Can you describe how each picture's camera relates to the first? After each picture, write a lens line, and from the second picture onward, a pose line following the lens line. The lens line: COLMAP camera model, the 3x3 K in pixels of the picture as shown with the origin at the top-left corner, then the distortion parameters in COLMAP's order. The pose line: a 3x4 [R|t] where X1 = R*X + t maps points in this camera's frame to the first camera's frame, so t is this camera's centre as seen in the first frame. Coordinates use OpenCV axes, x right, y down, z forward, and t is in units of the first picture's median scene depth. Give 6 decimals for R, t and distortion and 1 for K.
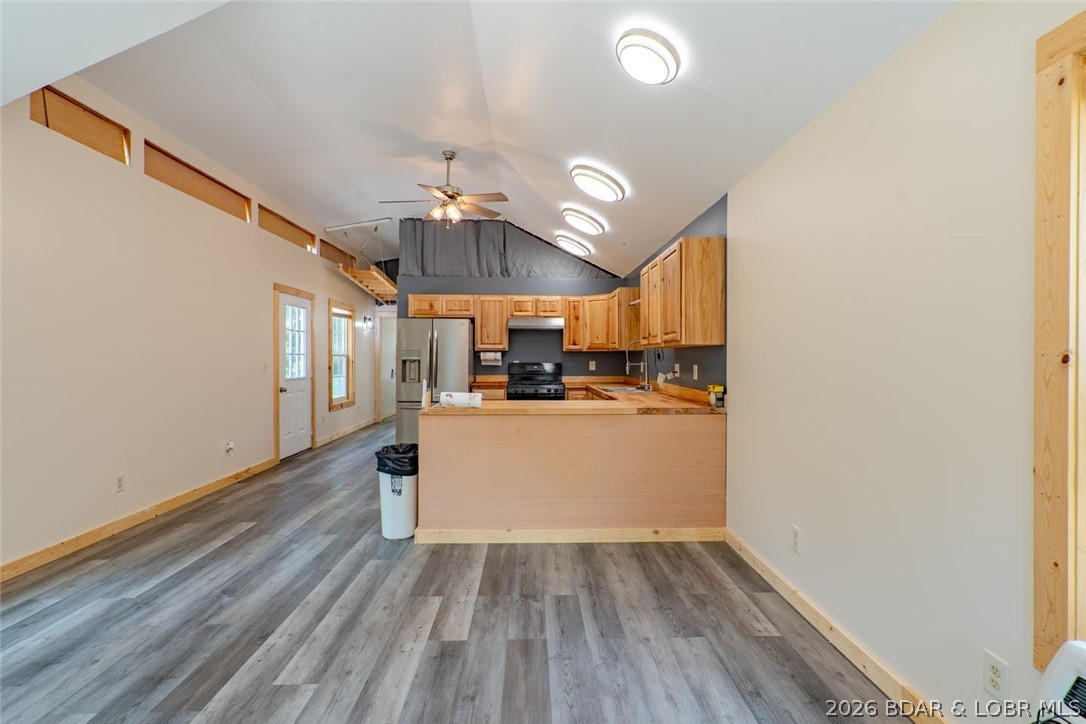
lens RADIAL K [[509.0, 0, 548.4], [0, 509.0, 359.3], [0, 0, 1]] dist [0.000295, 0.000590]
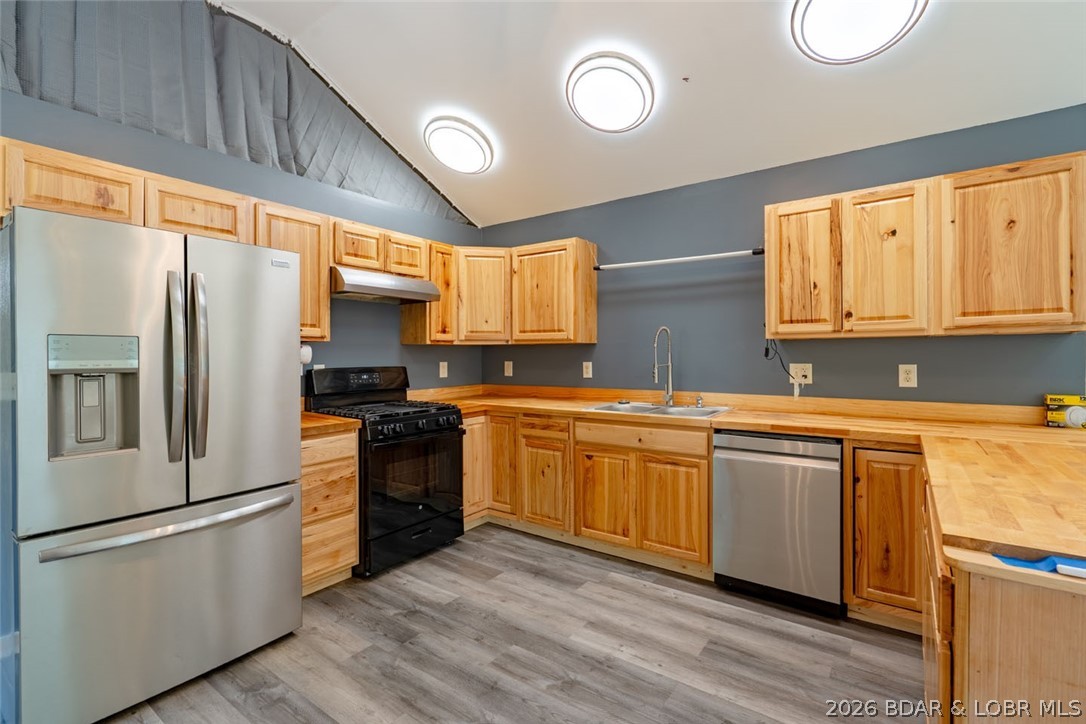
lens RADIAL K [[493.4, 0, 537.3], [0, 493.4, 362.1], [0, 0, 1]] dist [0.001592, 0.000396]
pose [[0.623488, -0.020313, 0.781569, -0.299372], [0.010457, 0.999790, 0.017642, -0.005037], [-0.781763, -0.002827, 0.623569, 0.593174]]
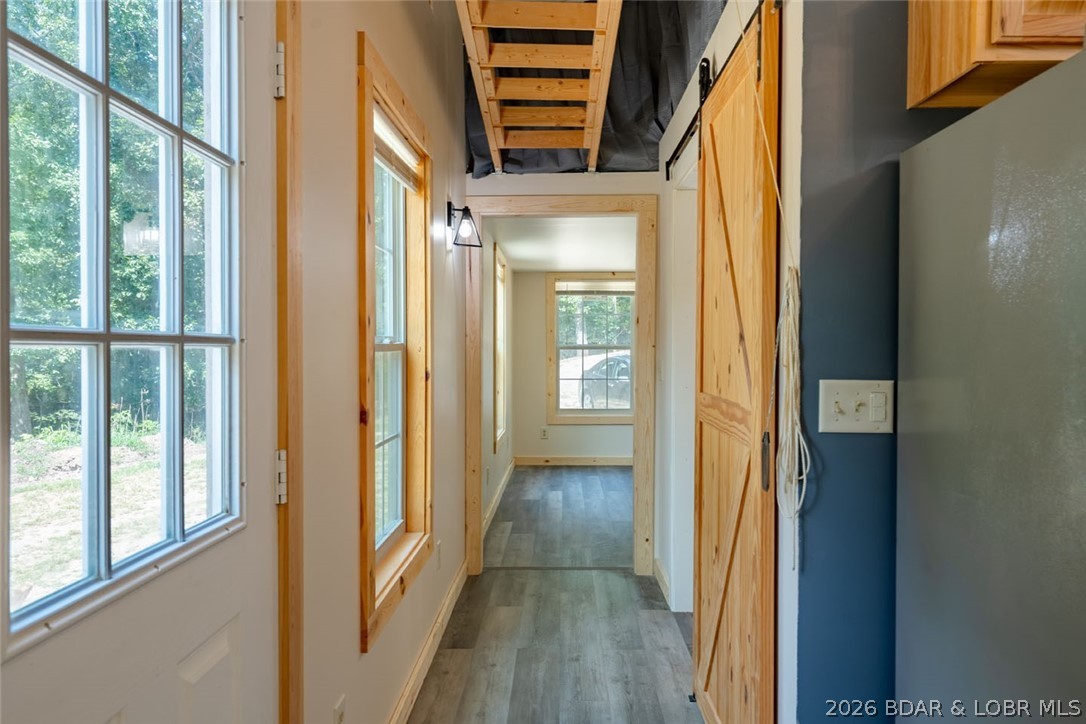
lens RADIAL K [[771.2, 0, 540.7], [0, 771.2, 353.5], [0, 0, 1]] dist [0.012759, -0.008302]
pose [[0.998186, -0.002563, -0.060144, -0.373866], [0.002611, 0.999996, 0.000722, -0.005864], [0.060142, -0.000877, 0.998189, 0.777292]]
